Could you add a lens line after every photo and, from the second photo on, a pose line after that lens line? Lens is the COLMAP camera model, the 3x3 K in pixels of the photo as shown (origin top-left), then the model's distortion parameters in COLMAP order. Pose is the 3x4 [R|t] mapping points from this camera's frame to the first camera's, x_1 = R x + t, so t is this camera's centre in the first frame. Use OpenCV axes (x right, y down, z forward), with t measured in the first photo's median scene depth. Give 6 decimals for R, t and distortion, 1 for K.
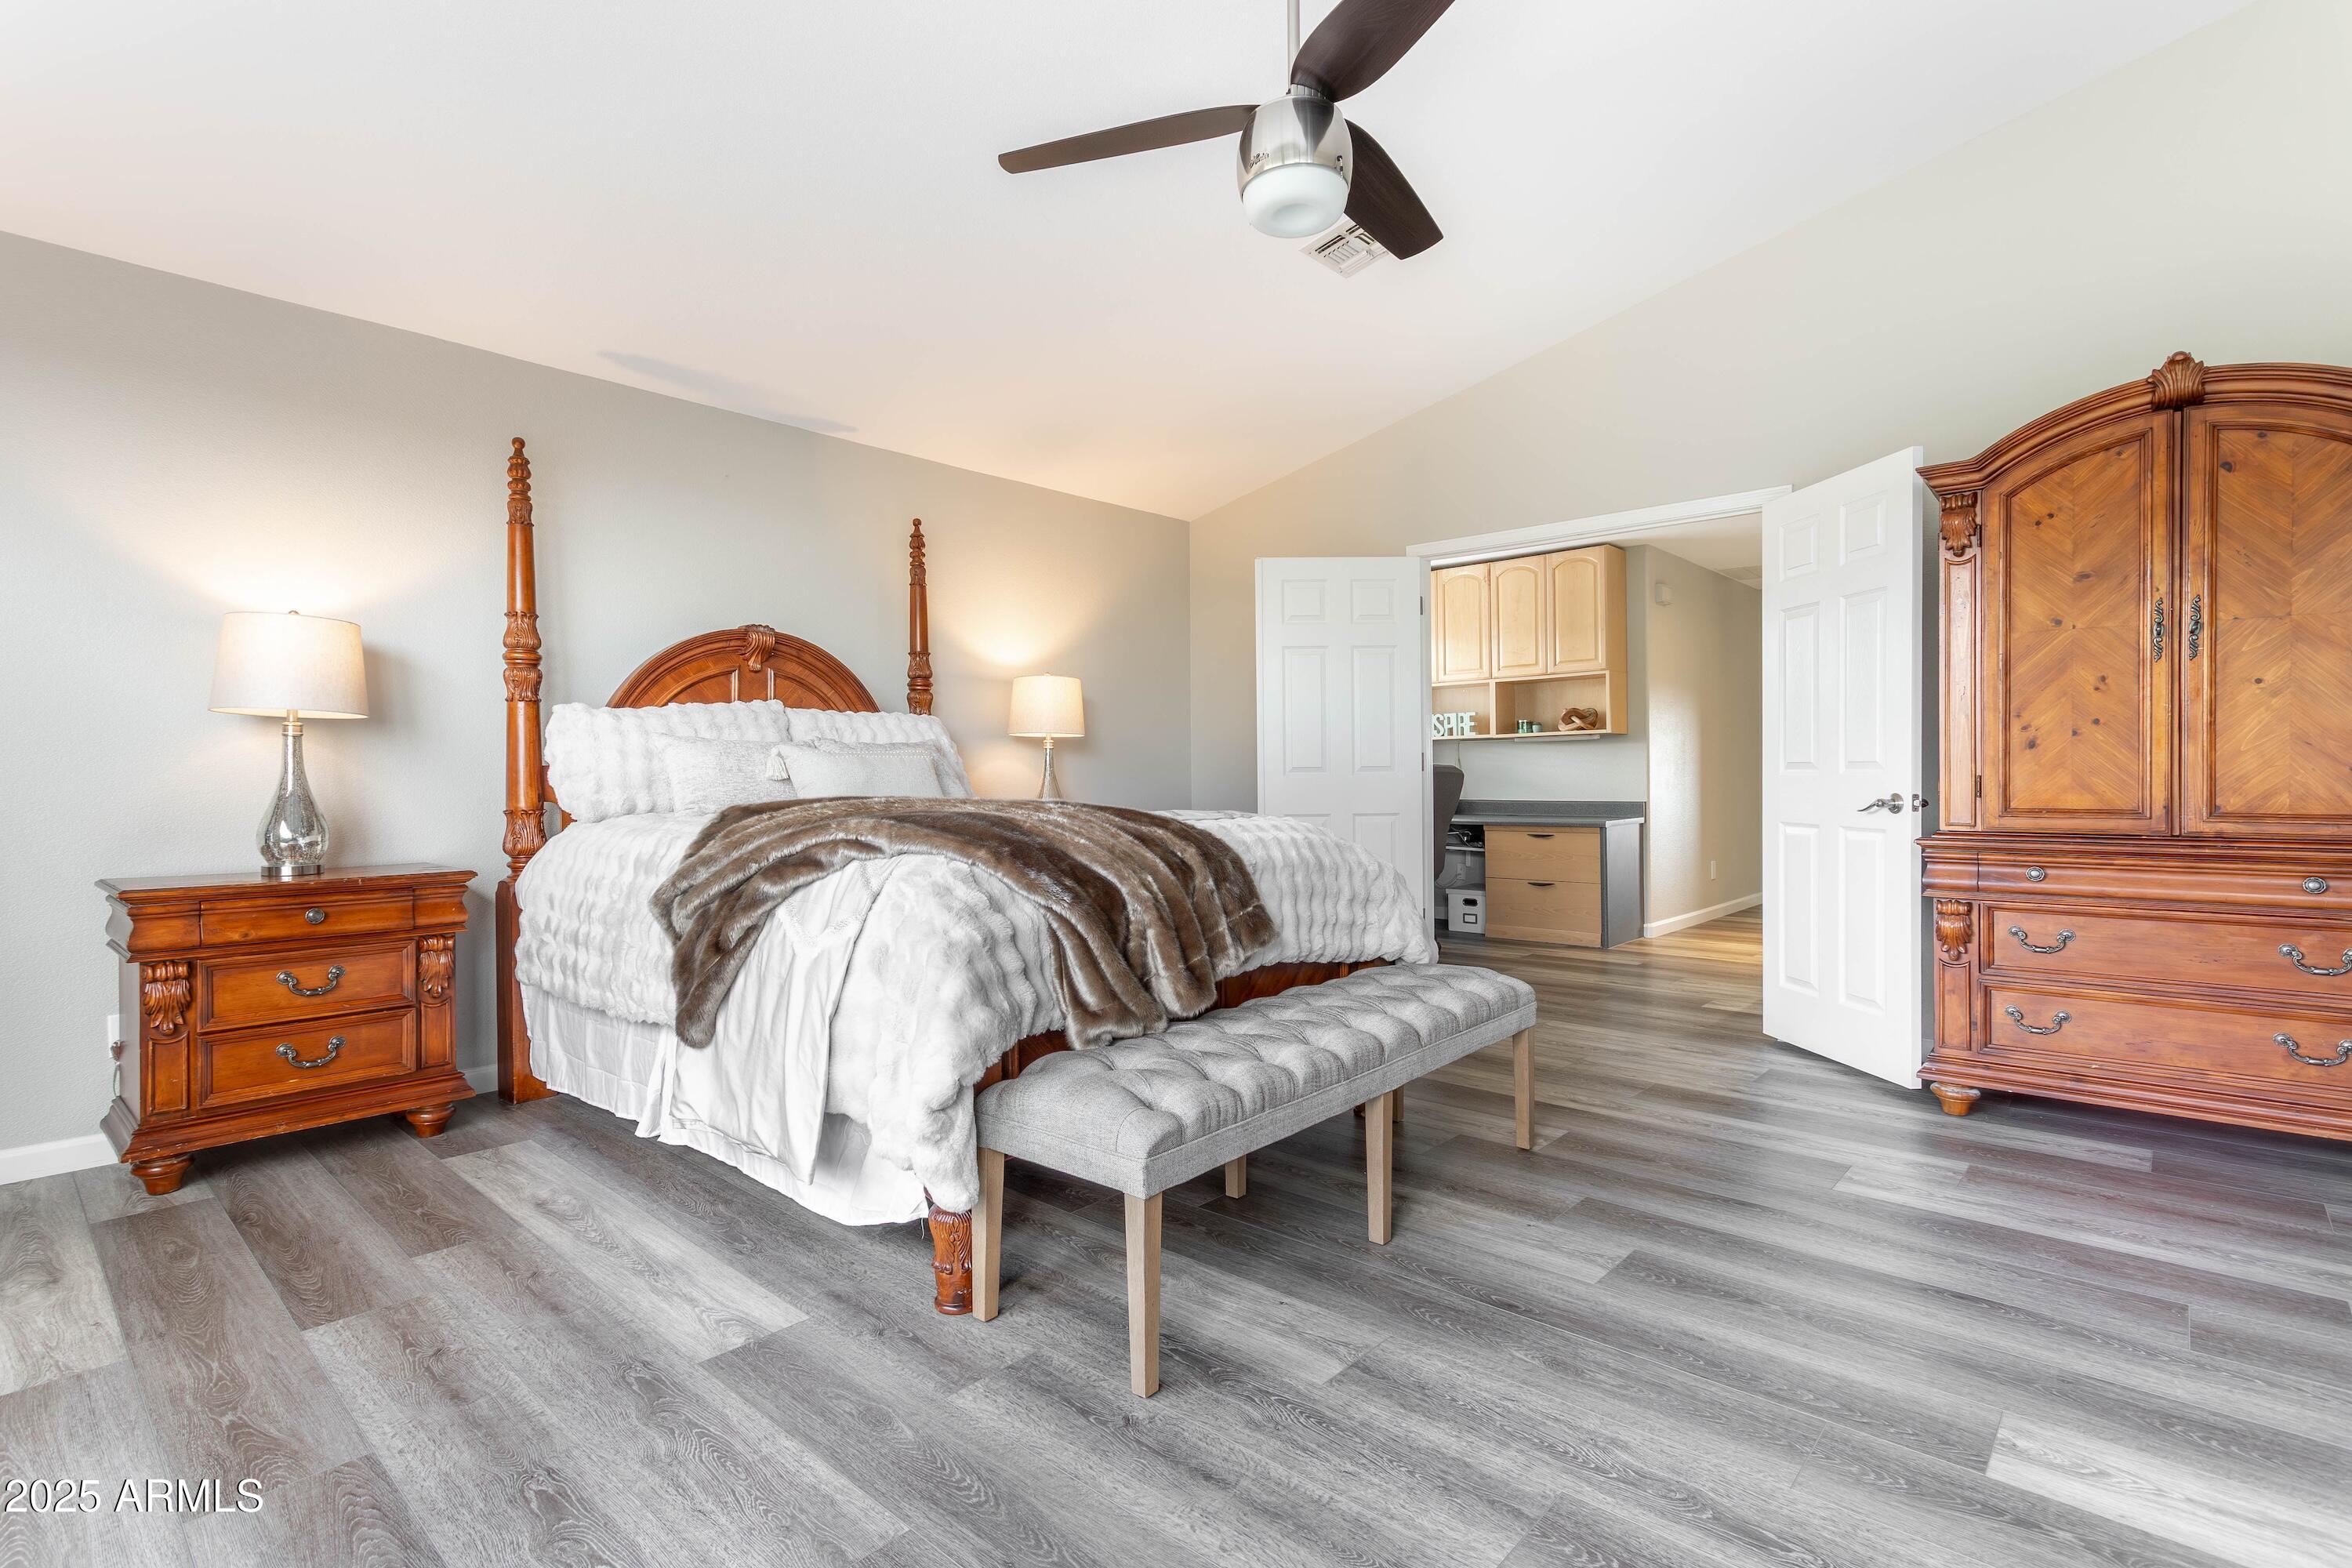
lens RADIAL K [[1109.7, 0, 1176.0], [0, 1109.7, 784.0], [0, 0, 1]] dist [0.001961, 0.000402]
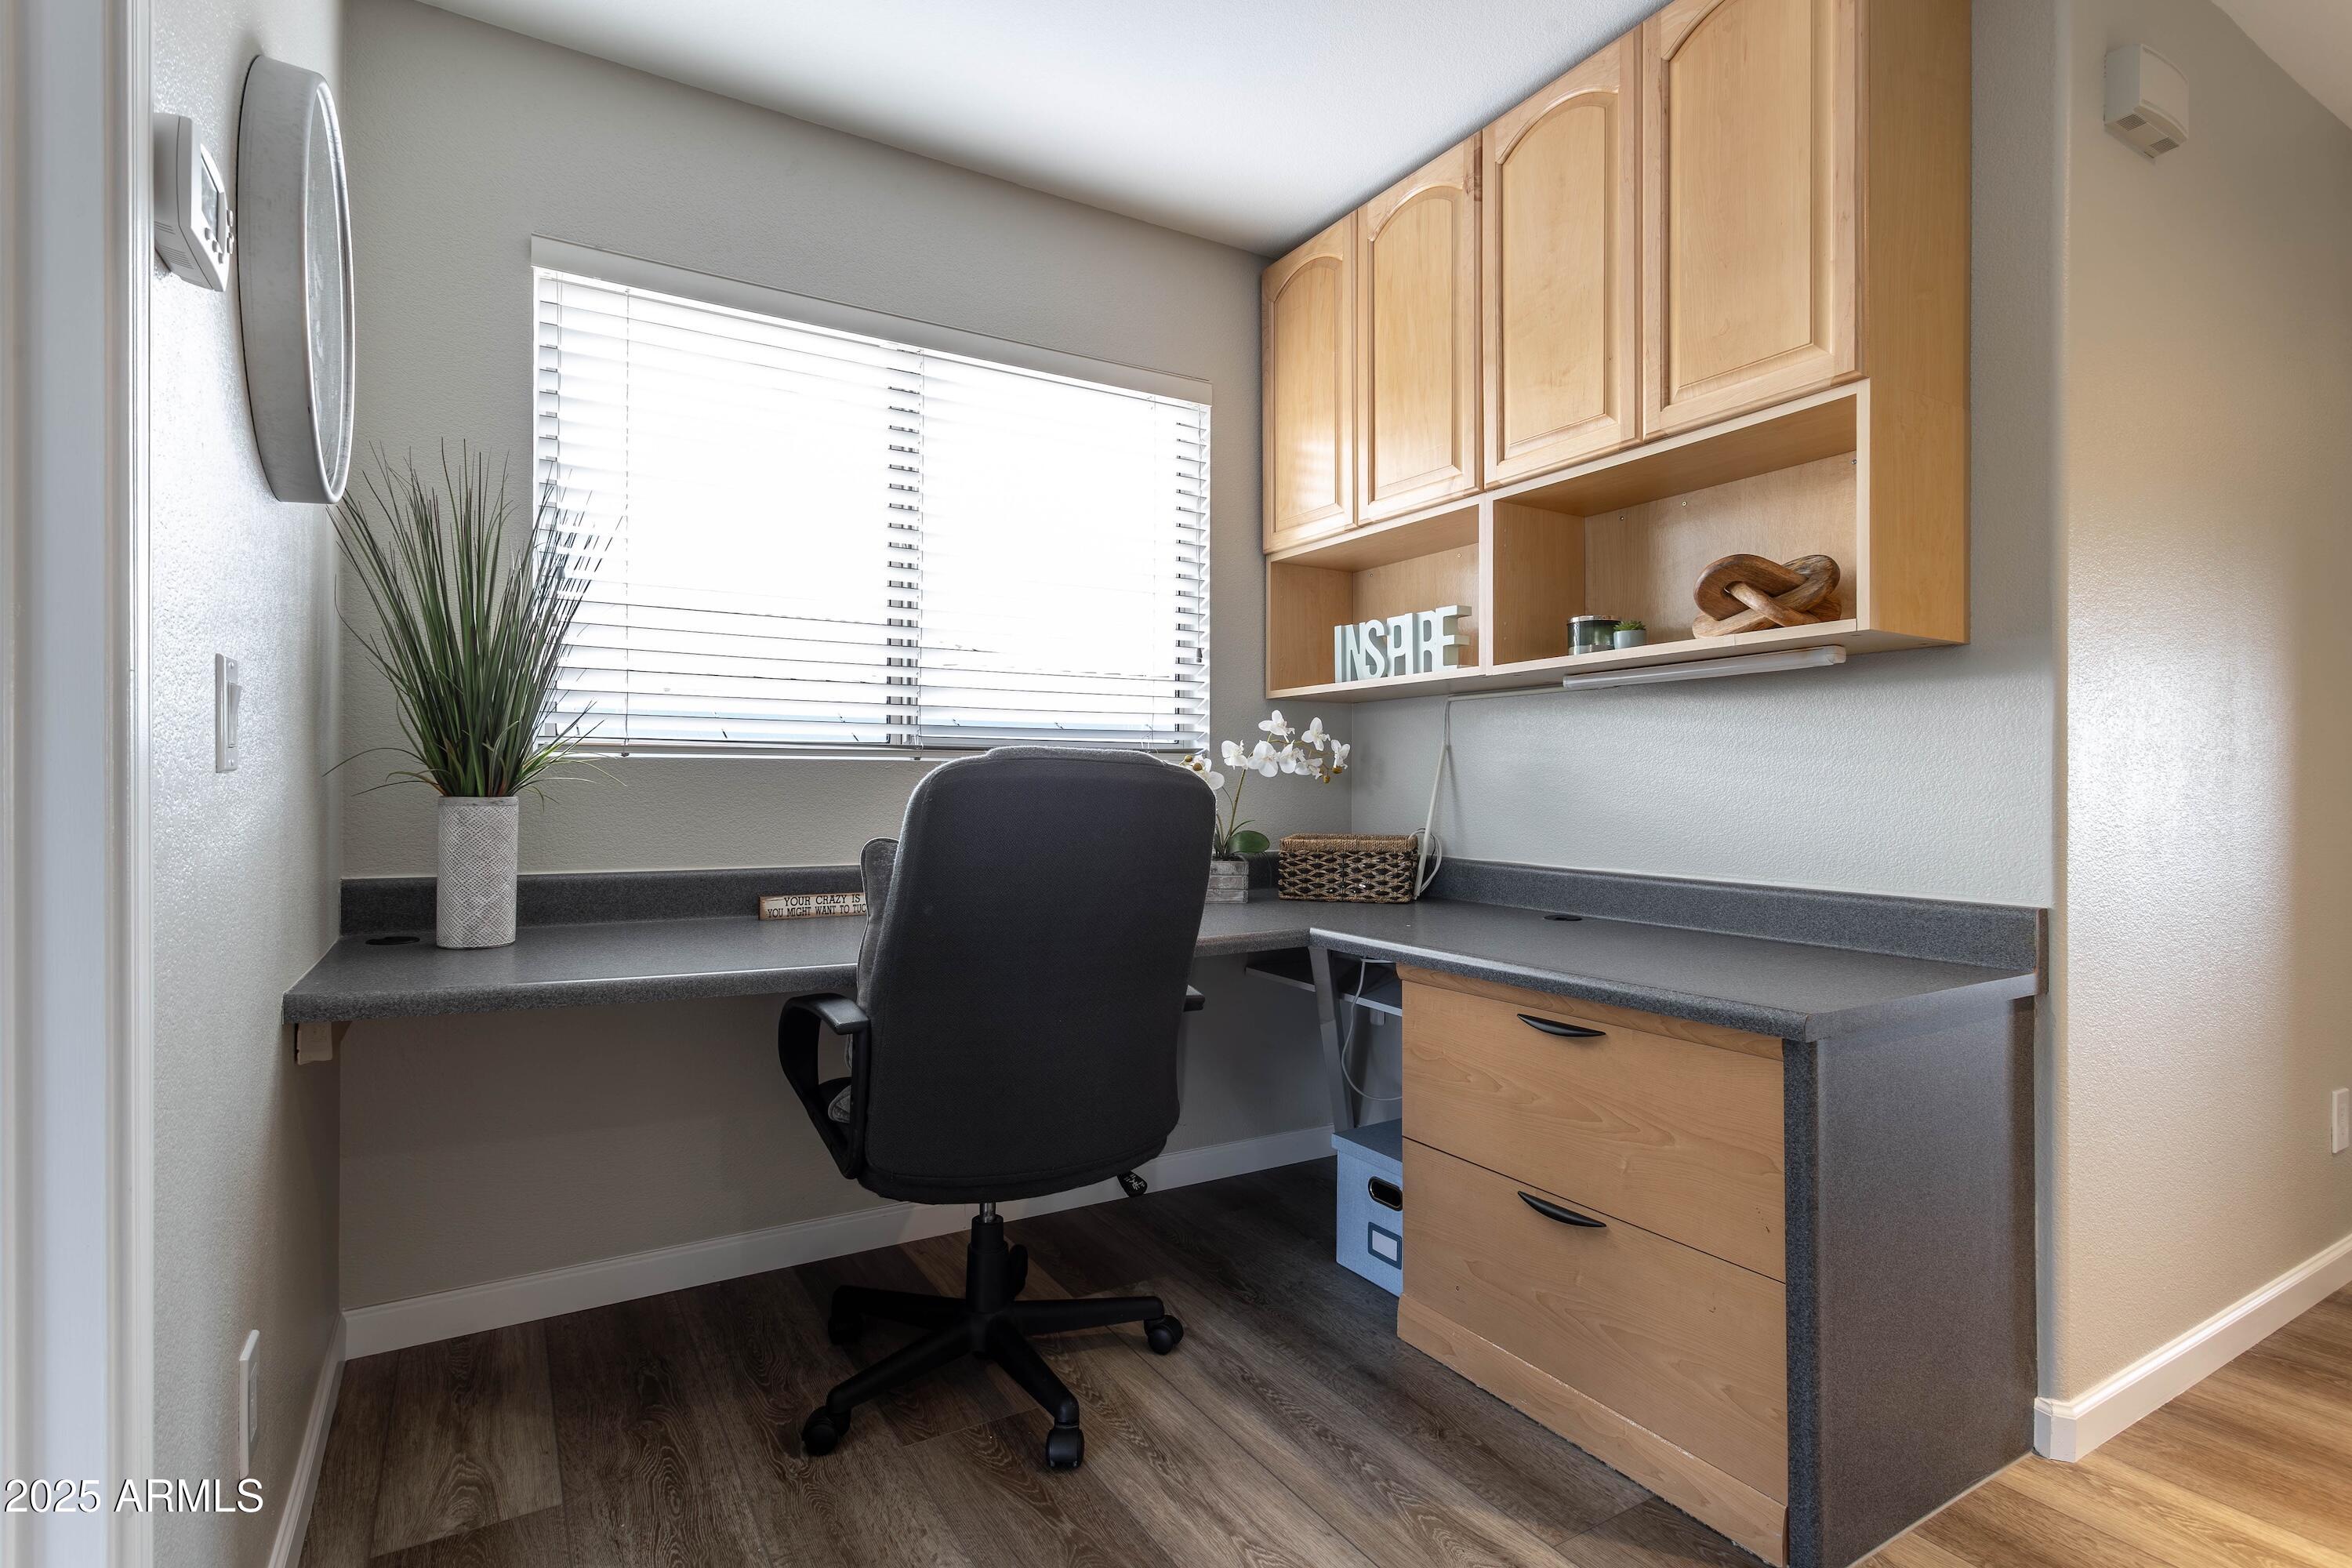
lens RADIAL K [[1109.7, 0, 1176.0], [0, 1109.7, 784.0], [0, 0, 1]] dist [0.001961, 0.000402]
pose [[0.955794, 0.013183, -0.293741, 0.299050], [-0.014595, 0.999890, -0.002613, -0.008489], [0.293674, 0.006785, 0.955881, 0.679150]]
